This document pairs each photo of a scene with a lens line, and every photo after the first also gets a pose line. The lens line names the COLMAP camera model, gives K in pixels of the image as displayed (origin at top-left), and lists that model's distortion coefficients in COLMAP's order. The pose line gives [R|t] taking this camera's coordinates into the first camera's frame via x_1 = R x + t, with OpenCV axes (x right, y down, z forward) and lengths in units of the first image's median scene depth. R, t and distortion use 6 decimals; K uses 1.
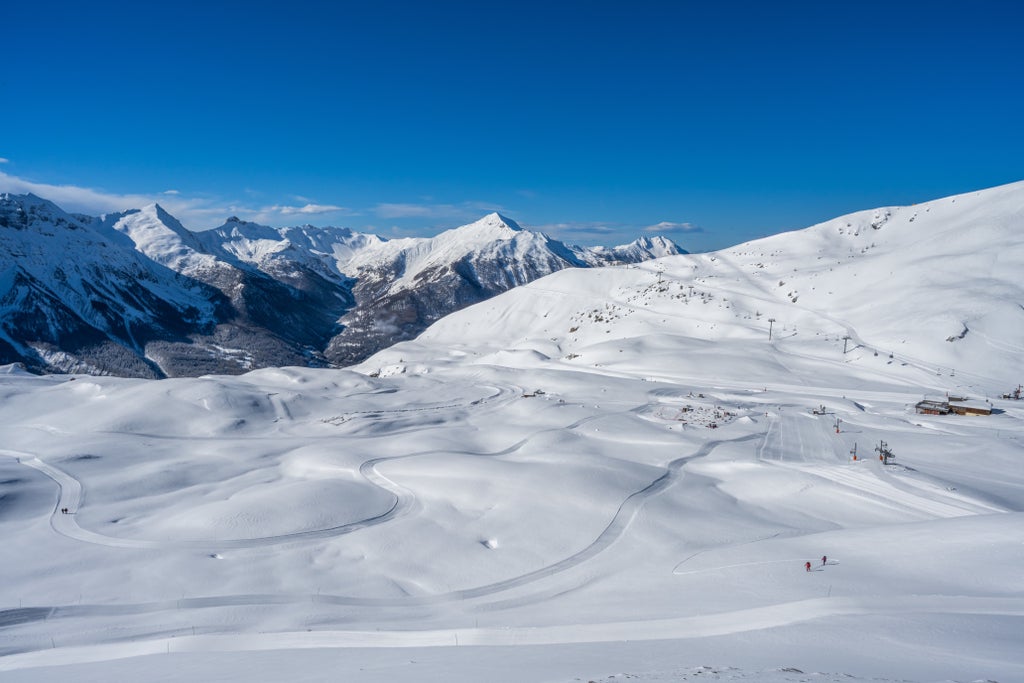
lens RADIAL K [[688.1, 0, 512.0], [0, 688.1, 341.5], [0, 0, 1]] dist [-0.000287, -0.001055]
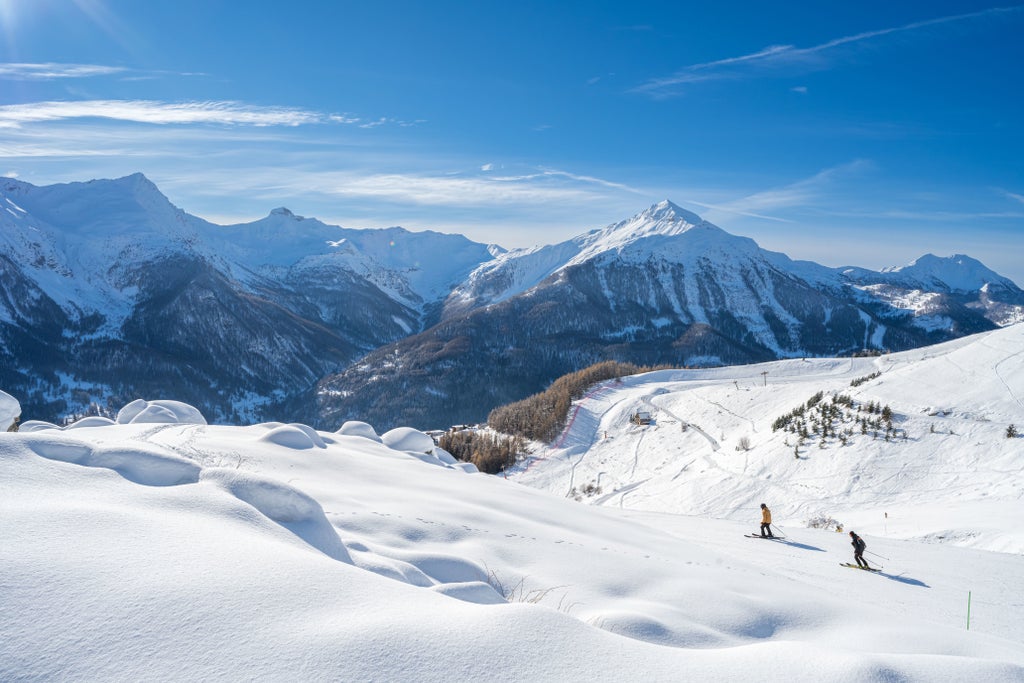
lens RADIAL K [[836.1, 0, 512.0], [0, 836.1, 341.5], [0, 0, 1]] dist [-0.001155, -0.001029]
pose [[0.961714, 0.036143, -0.271662, 0.078164], [-0.060663, 0.994751, -0.082409, 0.011397], [0.267257, 0.095734, 0.958858, 0.418999]]
